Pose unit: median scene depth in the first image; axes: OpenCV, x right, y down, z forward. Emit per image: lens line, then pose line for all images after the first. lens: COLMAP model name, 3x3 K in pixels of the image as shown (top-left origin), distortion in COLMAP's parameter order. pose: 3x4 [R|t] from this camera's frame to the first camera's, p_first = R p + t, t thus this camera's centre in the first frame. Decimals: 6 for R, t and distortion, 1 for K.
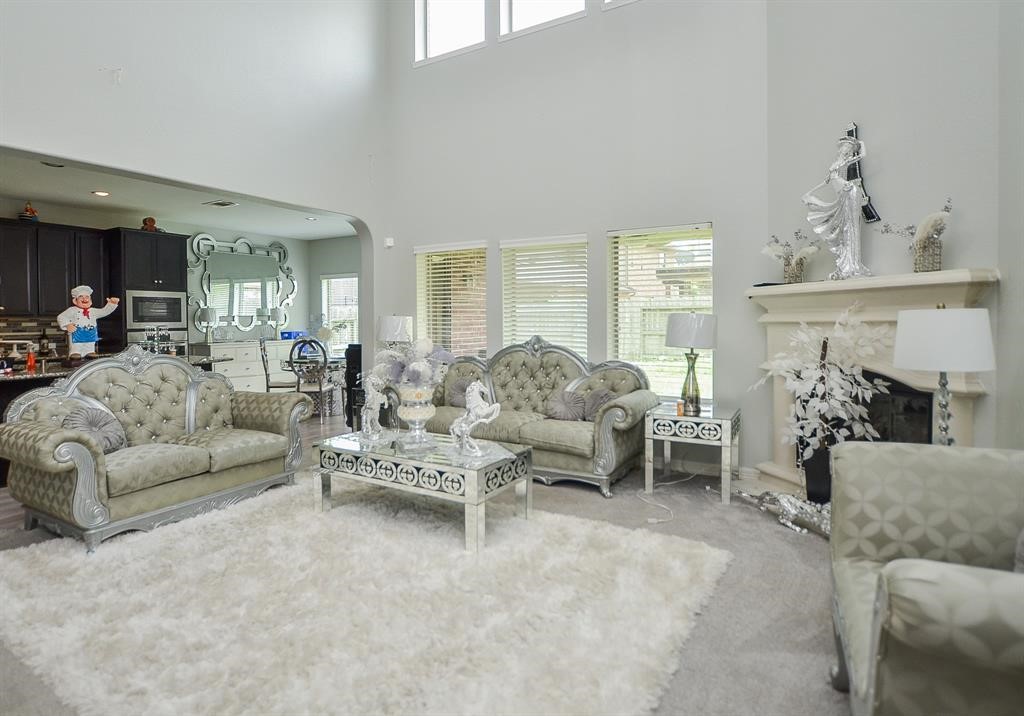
lens RADIAL K [[556.9, 0, 492.7], [0, 556.9, 329.6], [0, 0, 1]] dist [-0.006922, -0.001433]
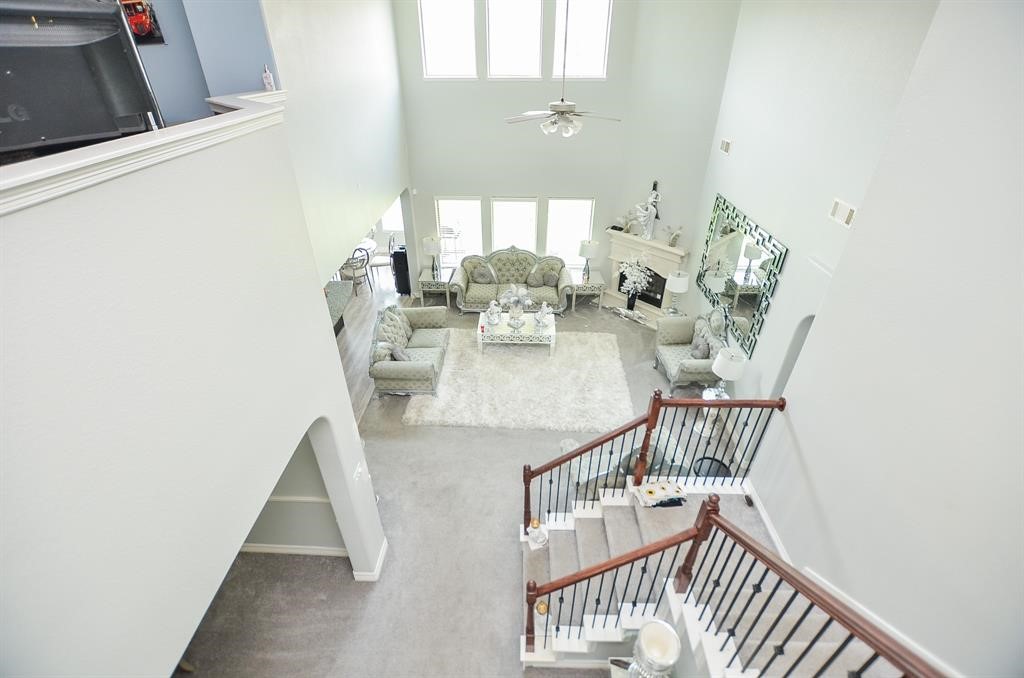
lens RADIAL K [[451.5, 0, 509.1], [0, 451.5, 330.4], [0, 0, 1]] dist [-0.037244, 0.001276]
pose [[0.867309, -0.261883, 0.423312, -1.008436], [0.003493, 0.853597, 0.520923, -0.821673], [-0.497758, -0.450322, 0.741247, -0.549020]]
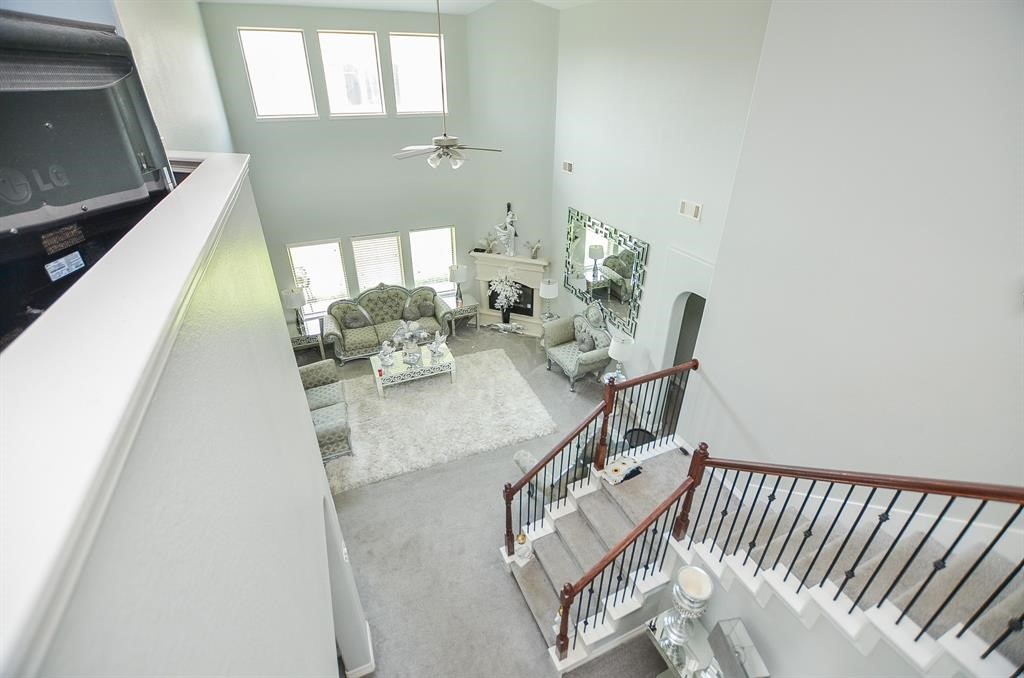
lens RADIAL K [[451.5, 0, 516.2], [0, 451.5, 329.7], [0, 0, 1]] dist [-0.037244, 0.001276]
pose [[0.563232, -0.388775, 0.729125, -1.242096], [0.003322, 0.883457, 0.468500, -0.829130], [-0.826292, -0.261452, 0.498883, -0.380139]]
